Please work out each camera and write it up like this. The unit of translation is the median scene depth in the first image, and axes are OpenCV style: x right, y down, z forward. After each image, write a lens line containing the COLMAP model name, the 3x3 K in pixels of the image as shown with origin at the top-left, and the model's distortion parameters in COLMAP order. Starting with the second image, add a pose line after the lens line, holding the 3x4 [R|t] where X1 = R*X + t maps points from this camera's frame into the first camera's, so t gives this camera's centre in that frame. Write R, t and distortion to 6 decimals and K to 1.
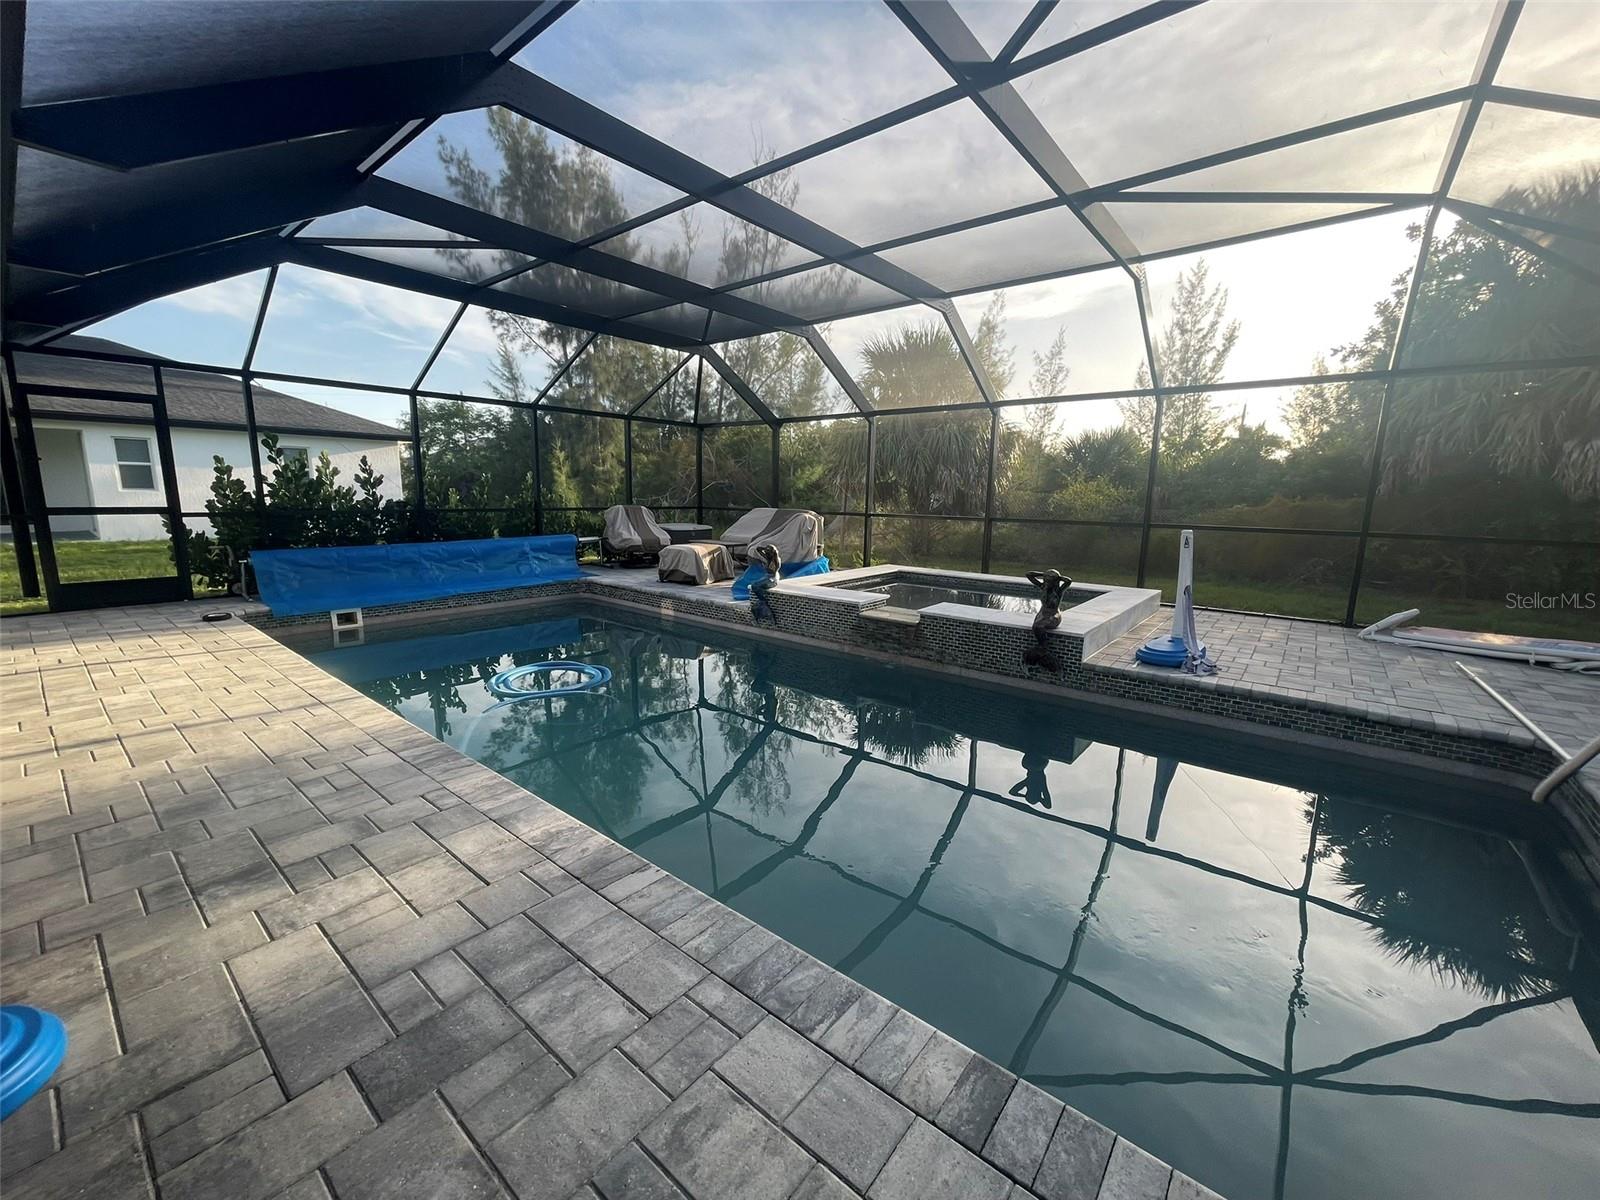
lens RADIAL K [[639.0, 0, 800.0], [0, 639.0, 600.0], [0, 0, 1]] dist [-0.001605, 0.000163]
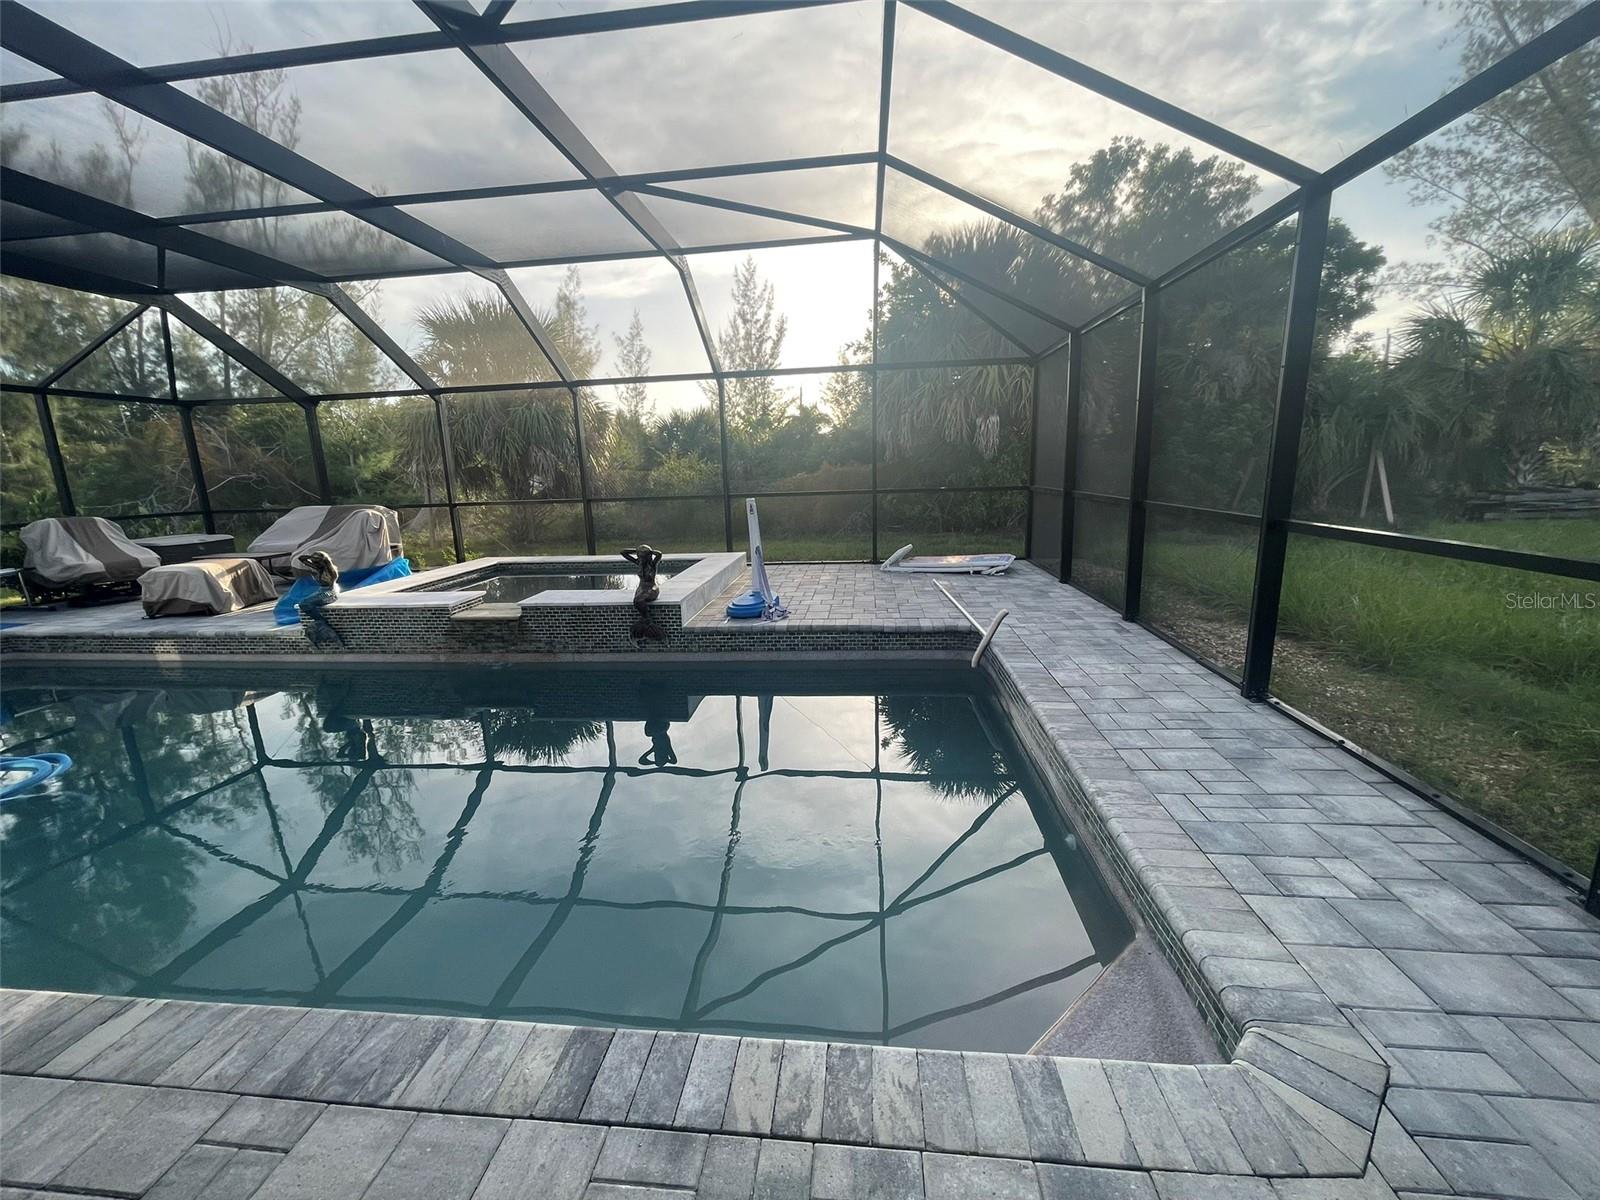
lens RADIAL K [[638.2, 0, 792.4], [0, 638.2, 599.5], [0, 0, 1]] dist [-0.000182, 0.000216]
pose [[0.839934, -0.153794, 0.520440, 0.025325], [0.137891, 0.988011, 0.069422, 0.001165], [-0.524878, 0.013454, 0.851071, -0.012165]]
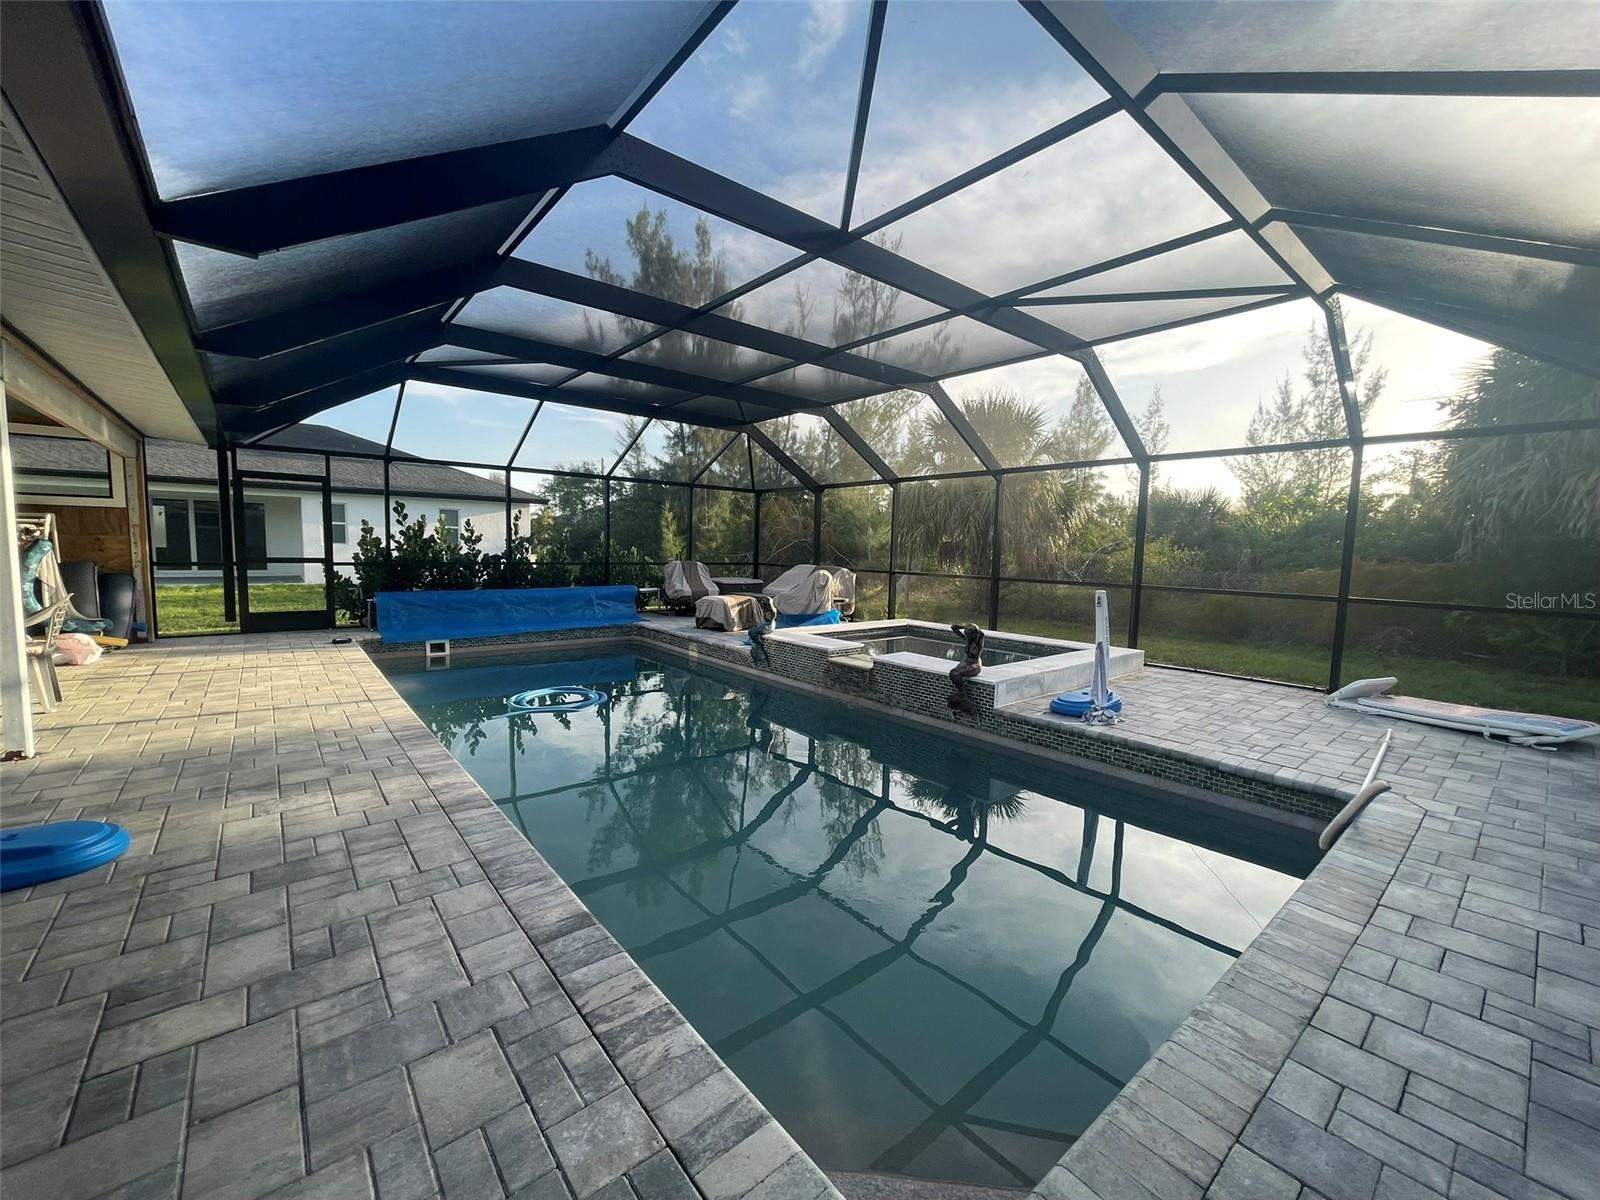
lens RADIAL K [[639.0, 0, 800.0], [0, 639.0, 600.0], [0, 0, 1]] dist [-0.001605, 0.000163]
pose [[0.982102, 0.024056, -0.186805, 0.192209], [-0.040371, 0.995645, -0.084030, 0.011141], [0.183971, 0.090067, 0.978797, -0.091941]]
